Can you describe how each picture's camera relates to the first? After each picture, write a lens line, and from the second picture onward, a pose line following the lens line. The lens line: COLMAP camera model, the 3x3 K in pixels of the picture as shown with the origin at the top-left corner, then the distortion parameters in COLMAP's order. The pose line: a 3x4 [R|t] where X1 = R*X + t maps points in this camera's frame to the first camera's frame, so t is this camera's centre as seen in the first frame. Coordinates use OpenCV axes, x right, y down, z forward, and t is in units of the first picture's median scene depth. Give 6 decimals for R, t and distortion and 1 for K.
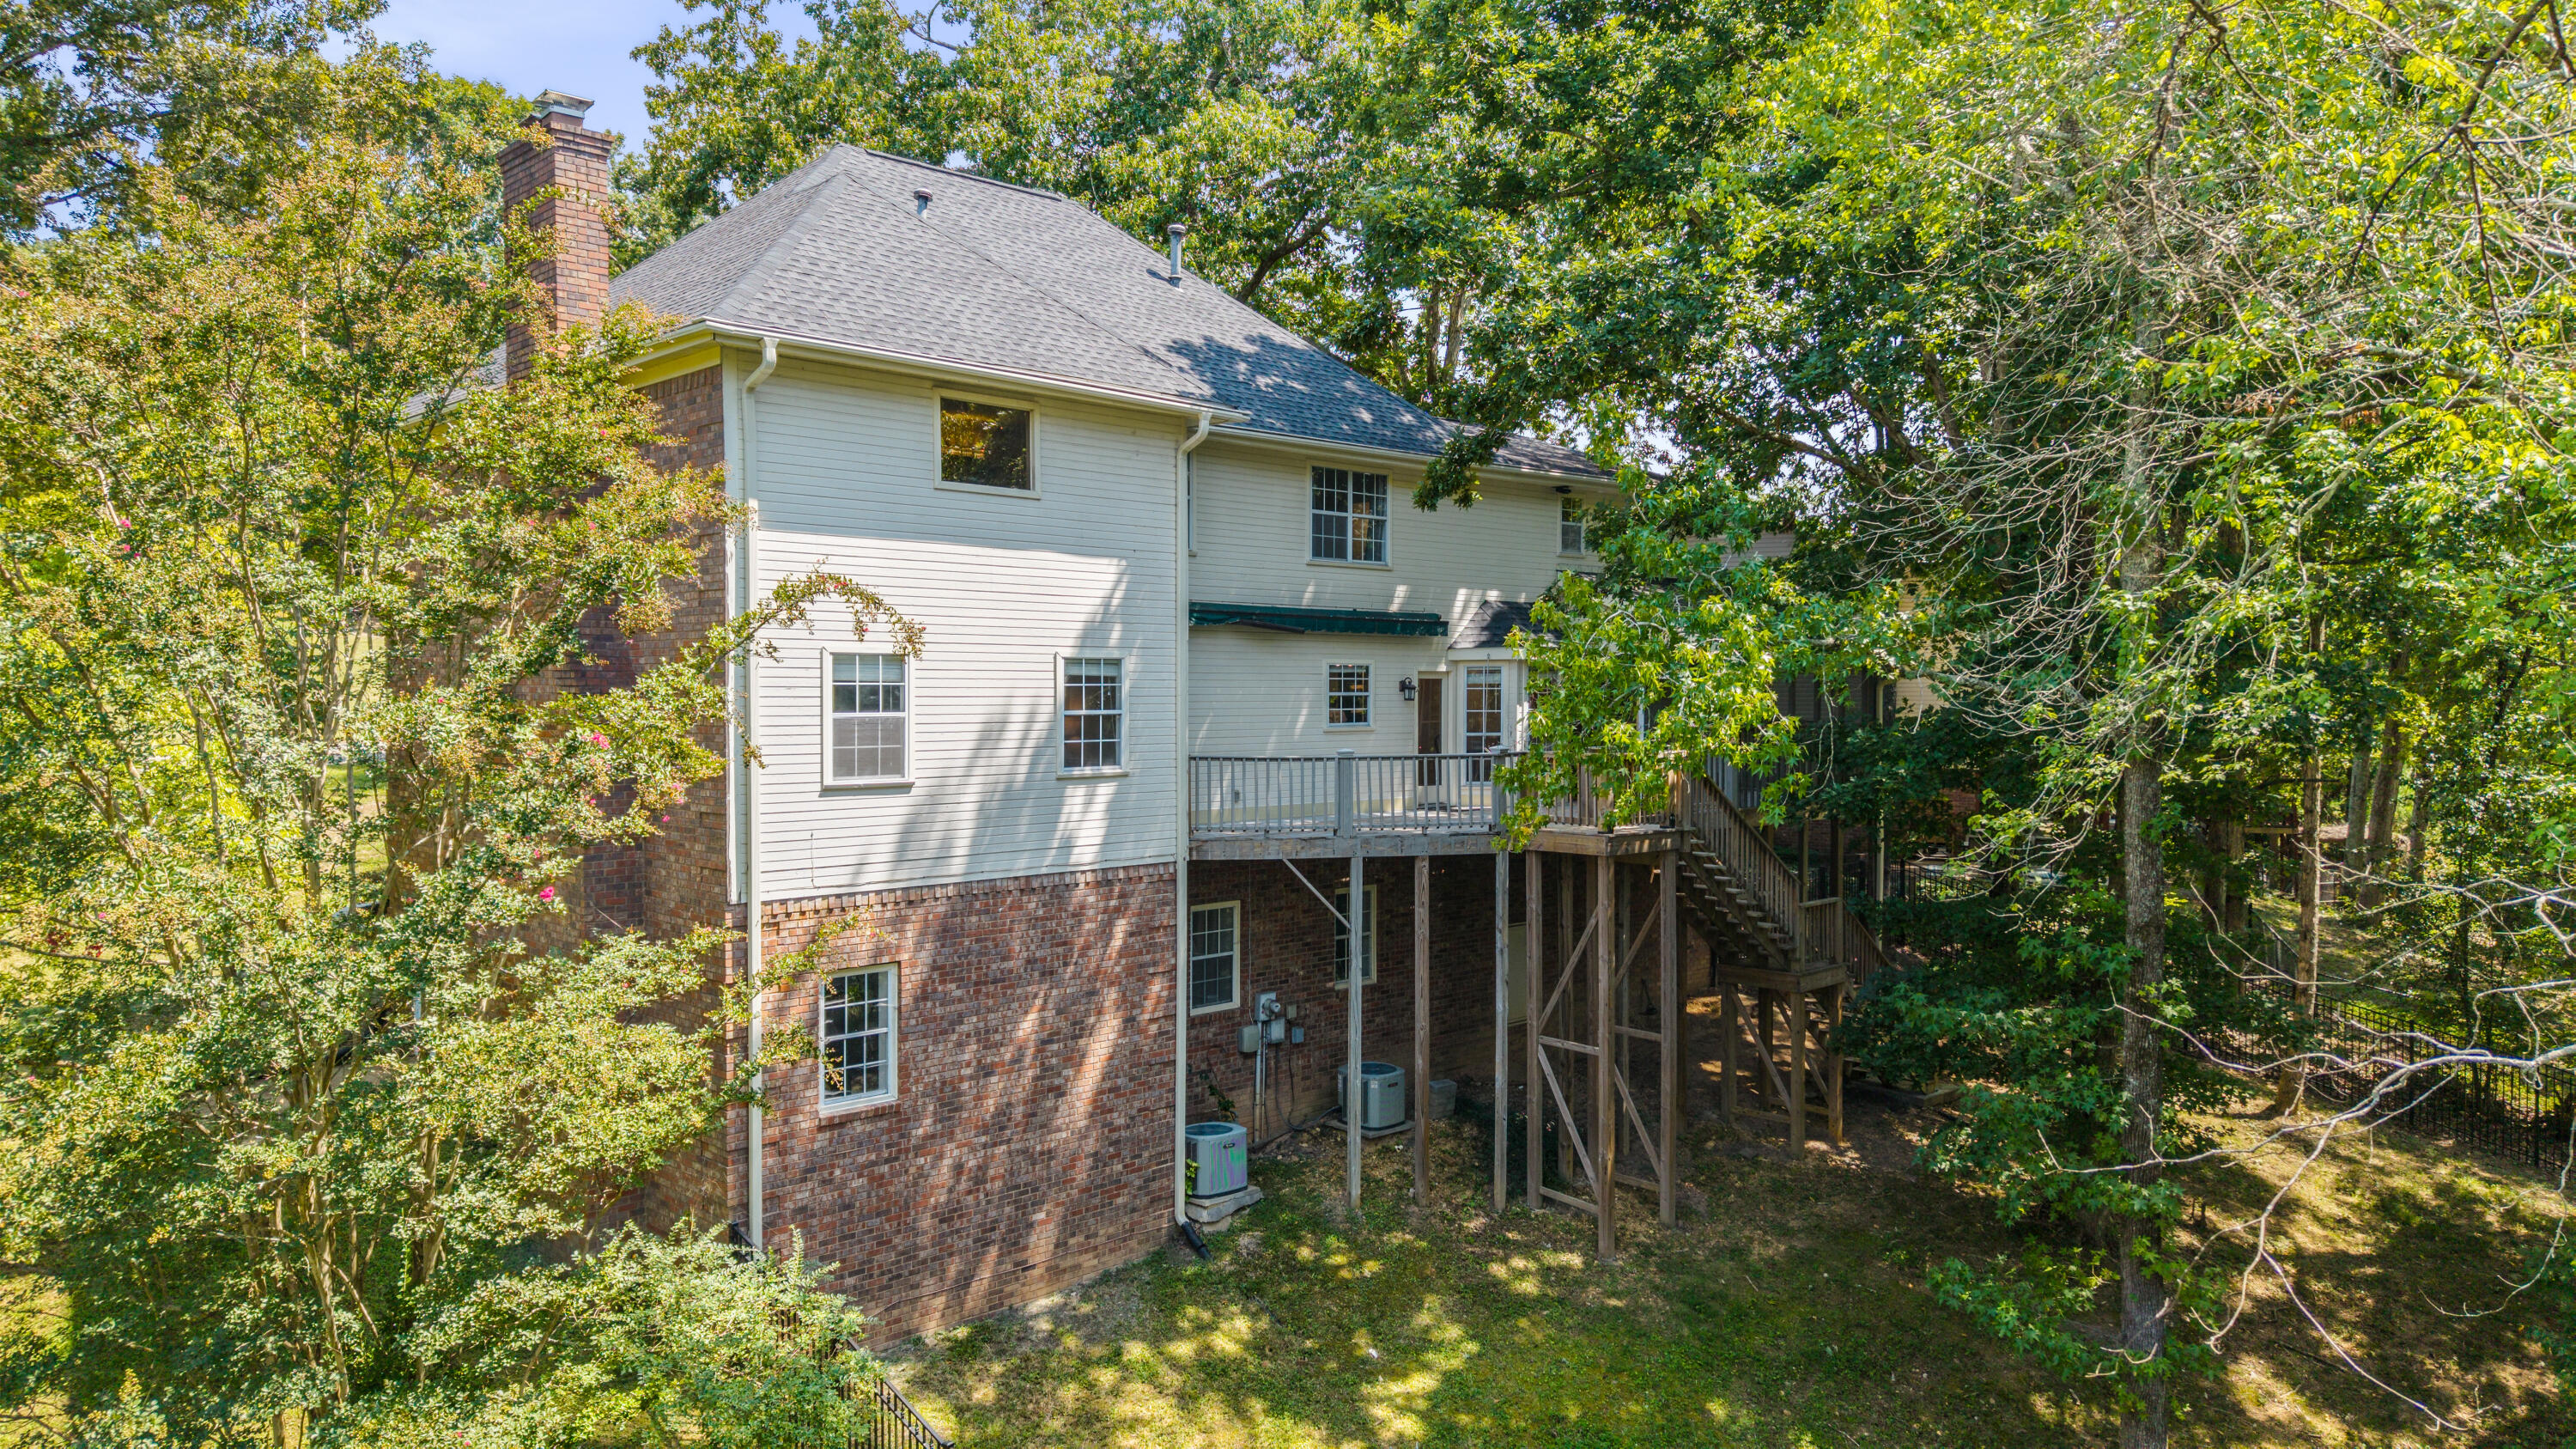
lens RADIAL K [[1783.4, 0, 1305.1], [0, 1783.4, 726.0], [0, 0, 1]] dist [0.042113, -0.057523]
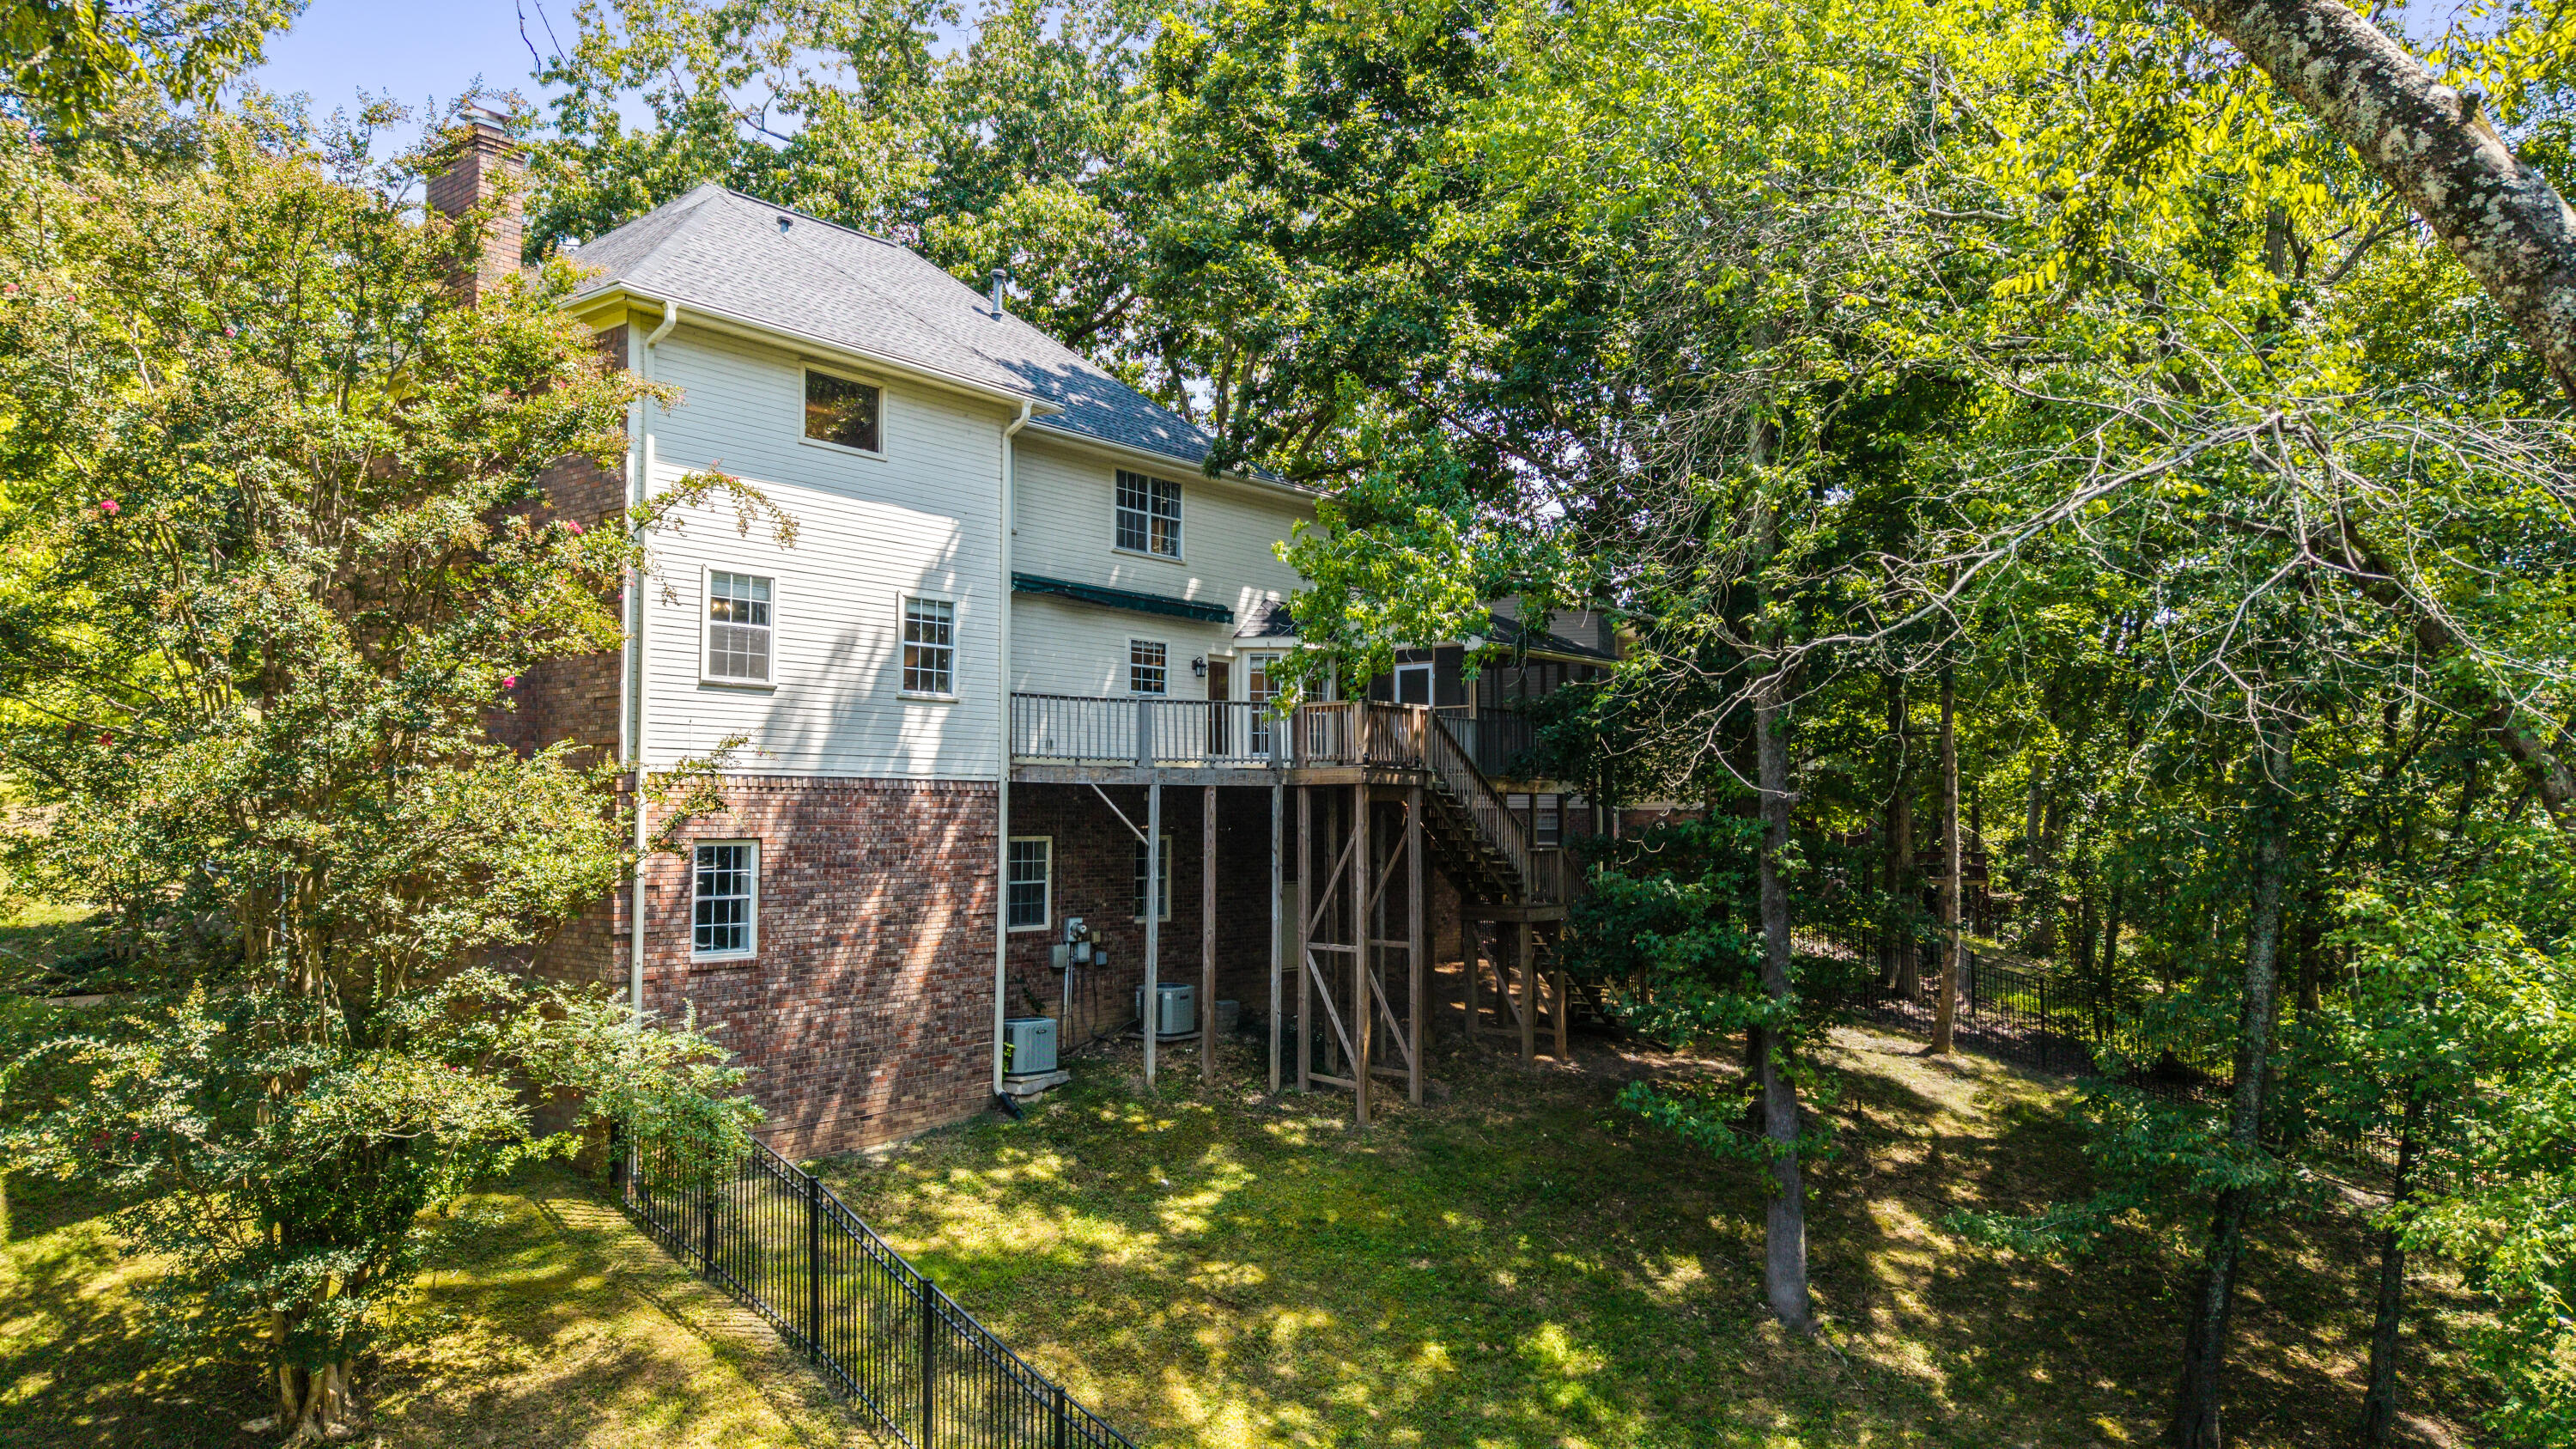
lens RADIAL K [[1783.4, 0, 1335.4], [0, 1783.4, 721.2], [0, 0, 1]] dist [0.042113, -0.057523]
pose [[0.991533, 0.005363, 0.129741, -0.005003], [0.005447, 0.996549, -0.082826, 0.134502], [-0.129737, 0.082831, 0.988083, -0.190099]]
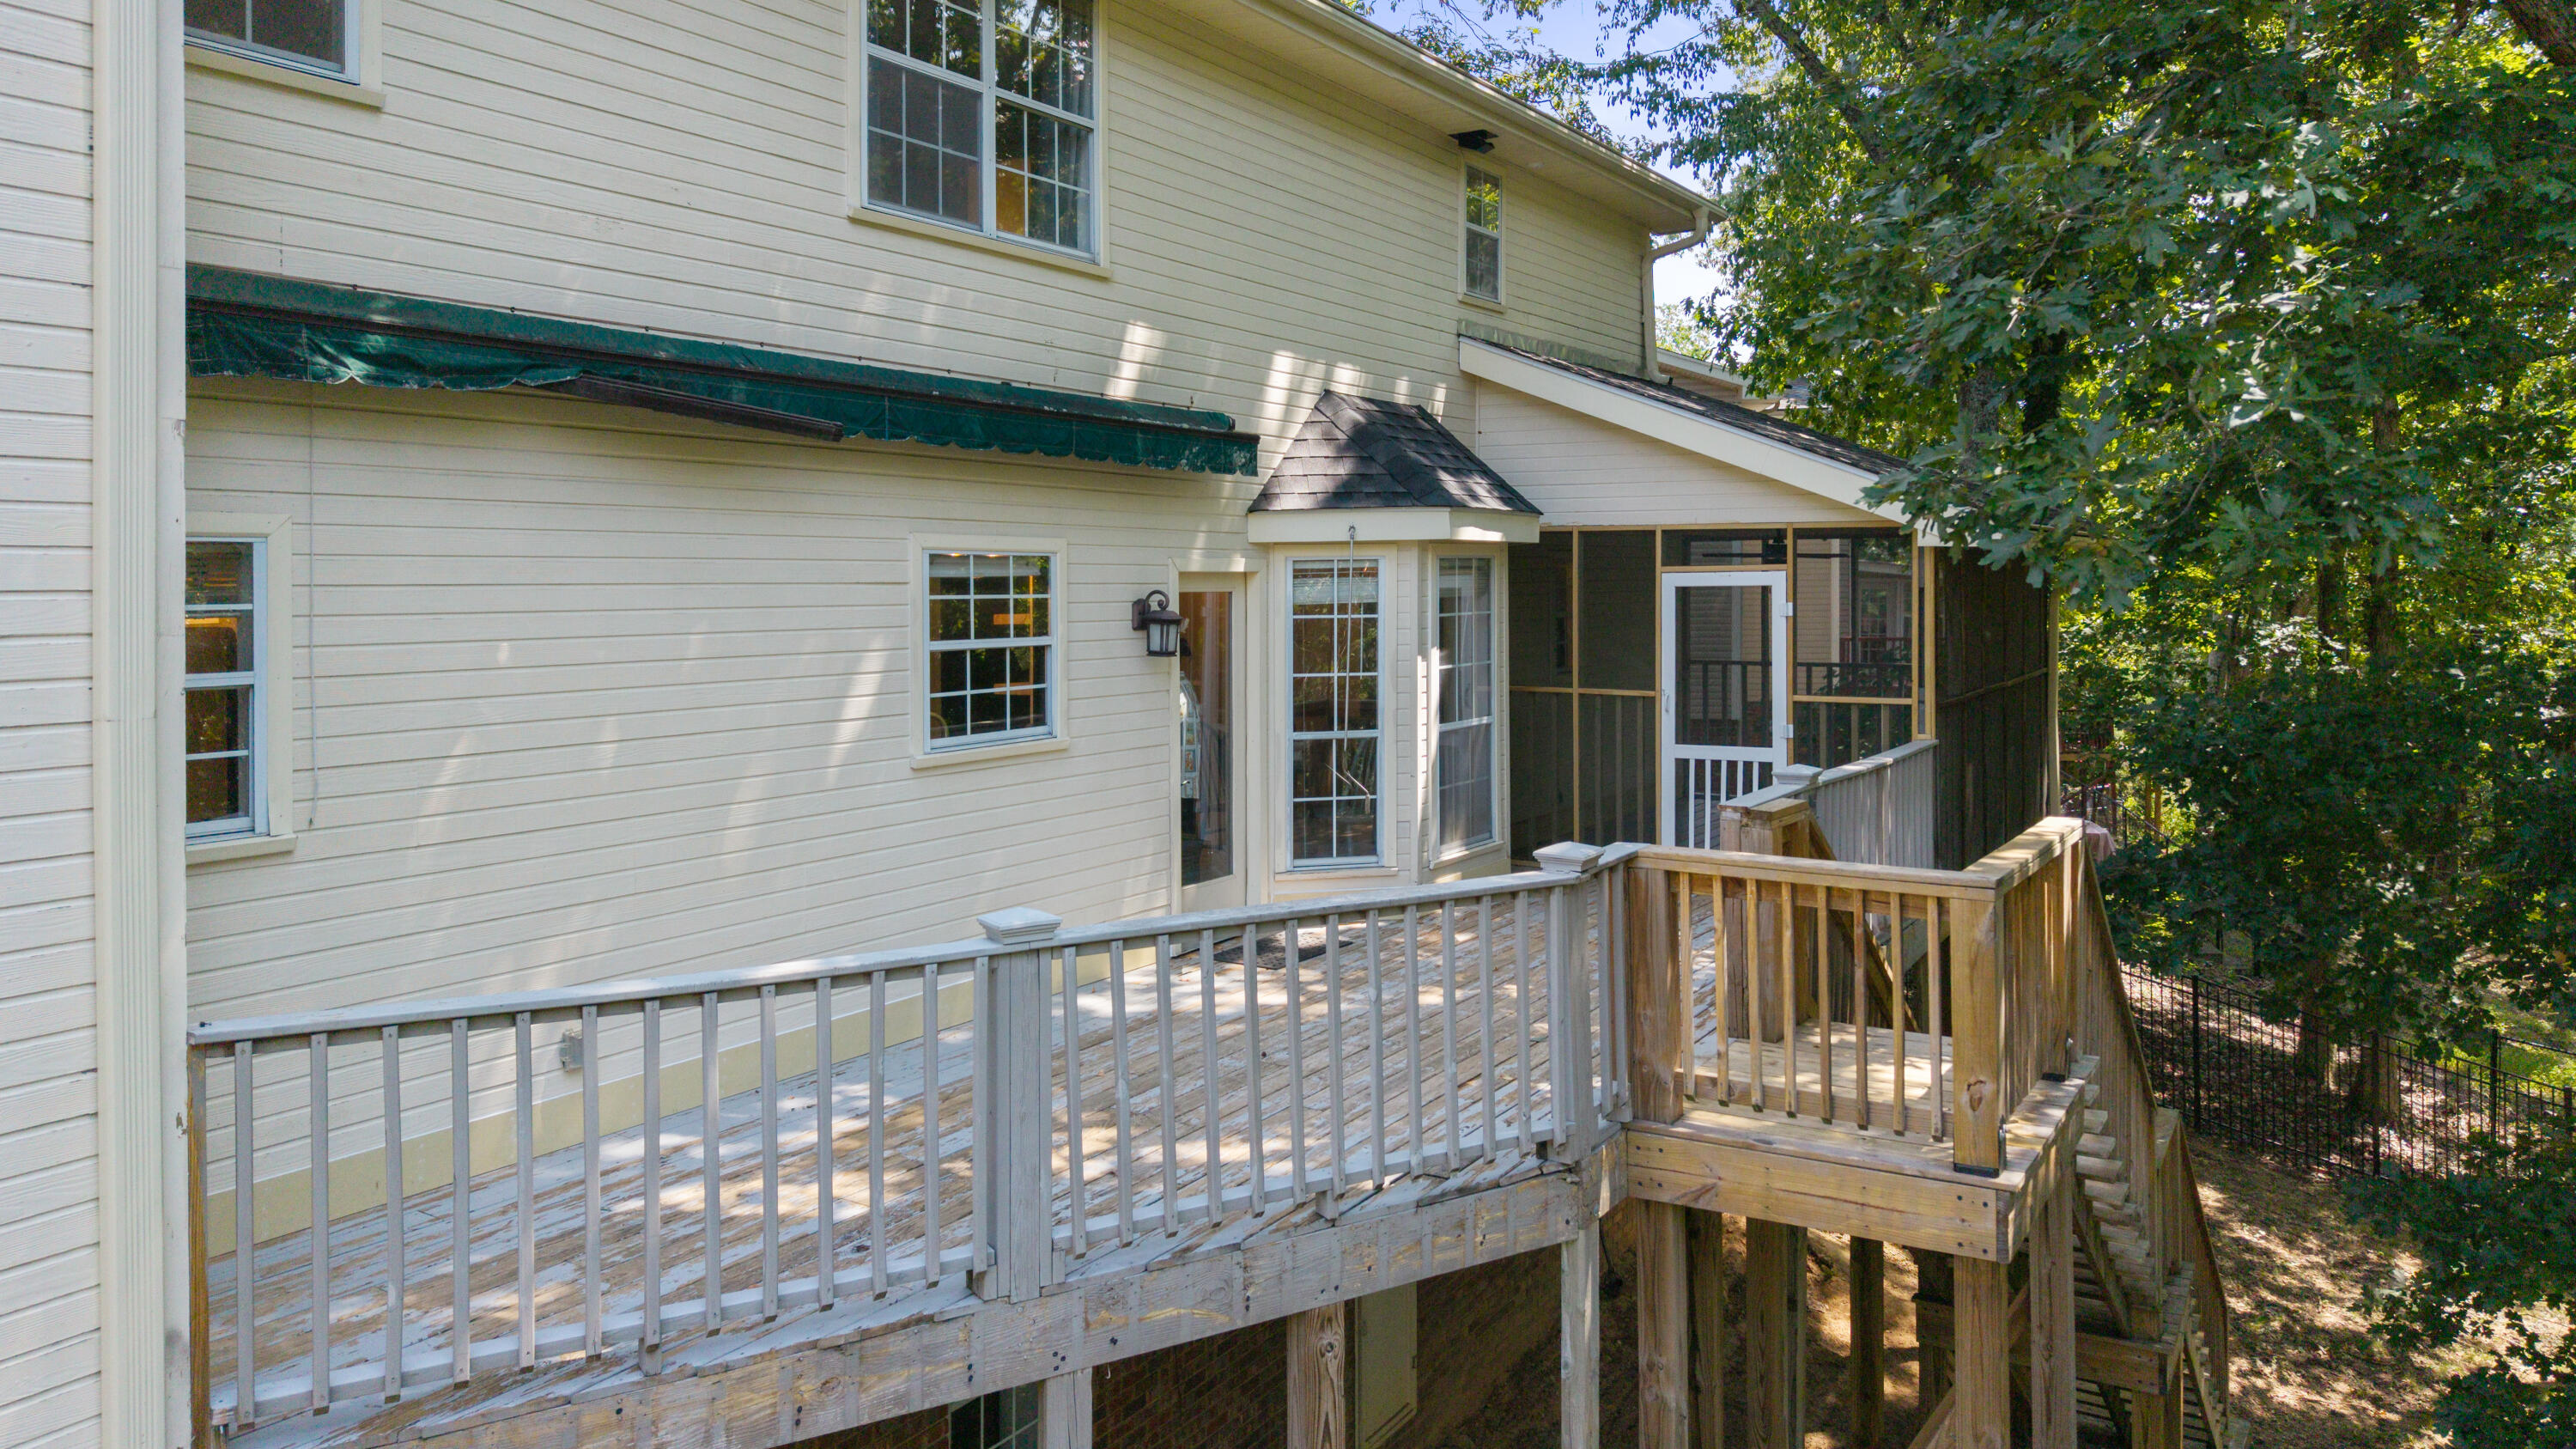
lens RADIAL K [[1783.4, 0, 1269.1], [0, 1783.4, 703.7], [0, 0, 1]] dist [0.042113, -0.057523]
pose [[0.978506, -0.015956, 0.205600, 0.008311], [0.006506, 0.998894, 0.046556, -0.025259], [-0.206115, -0.044218, 0.977528, 0.784168]]
